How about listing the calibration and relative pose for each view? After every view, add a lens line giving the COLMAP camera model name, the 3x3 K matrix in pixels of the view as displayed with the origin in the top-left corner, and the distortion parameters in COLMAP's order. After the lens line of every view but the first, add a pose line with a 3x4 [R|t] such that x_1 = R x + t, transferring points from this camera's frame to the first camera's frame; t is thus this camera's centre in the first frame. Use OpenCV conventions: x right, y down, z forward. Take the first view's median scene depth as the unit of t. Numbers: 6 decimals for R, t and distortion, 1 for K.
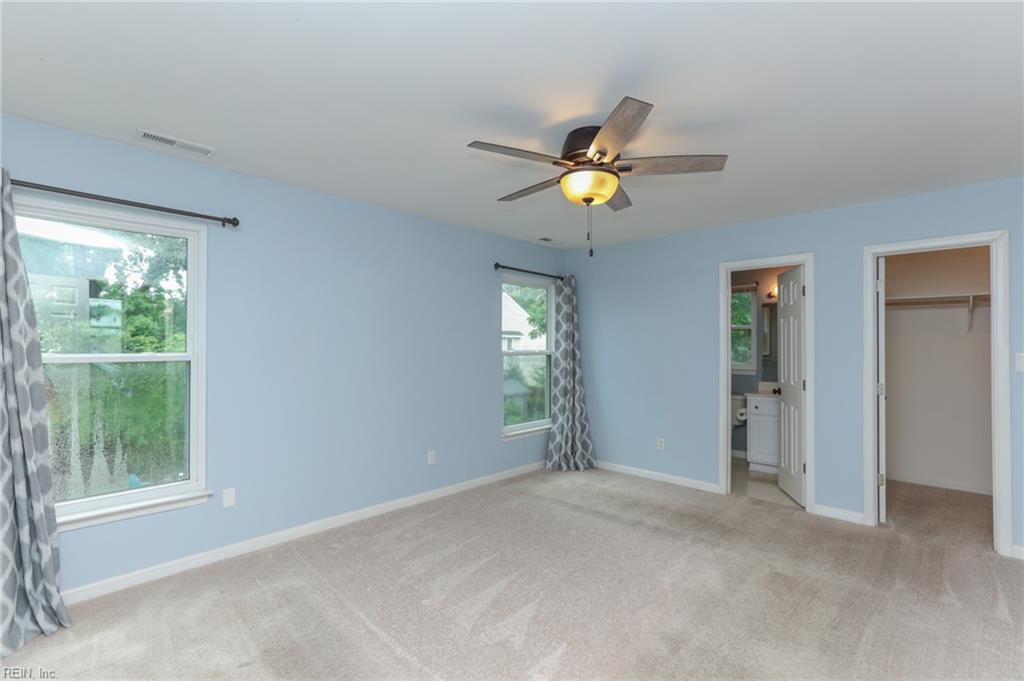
lens RADIAL K [[473.7, 0, 510.4], [0, 473.7, 348.1], [0, 0, 1]] dist [-0.000915, -0.000109]
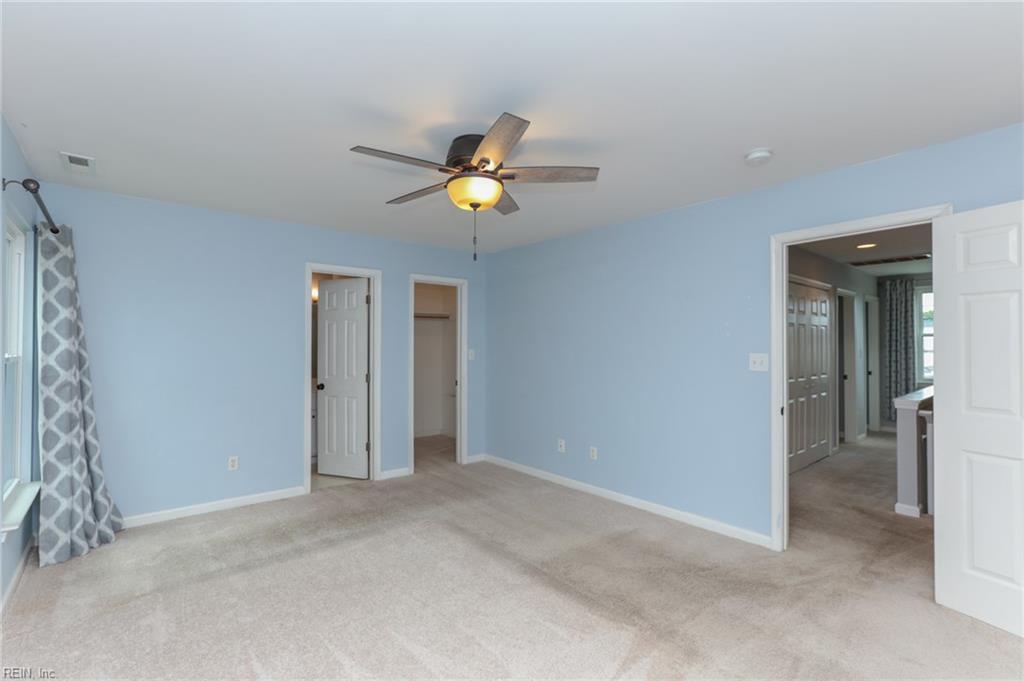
lens RADIAL K [[463.9, 0, 512.0], [0, 463.9, 340.5], [0, 0, 1]] dist [0.000124, 0.000201]
pose [[0.113730, 0.009653, 0.993465, -0.476702], [0.003498, 0.999943, -0.010117, -0.003537], [-0.993506, 0.004626, 0.113690, 0.458977]]
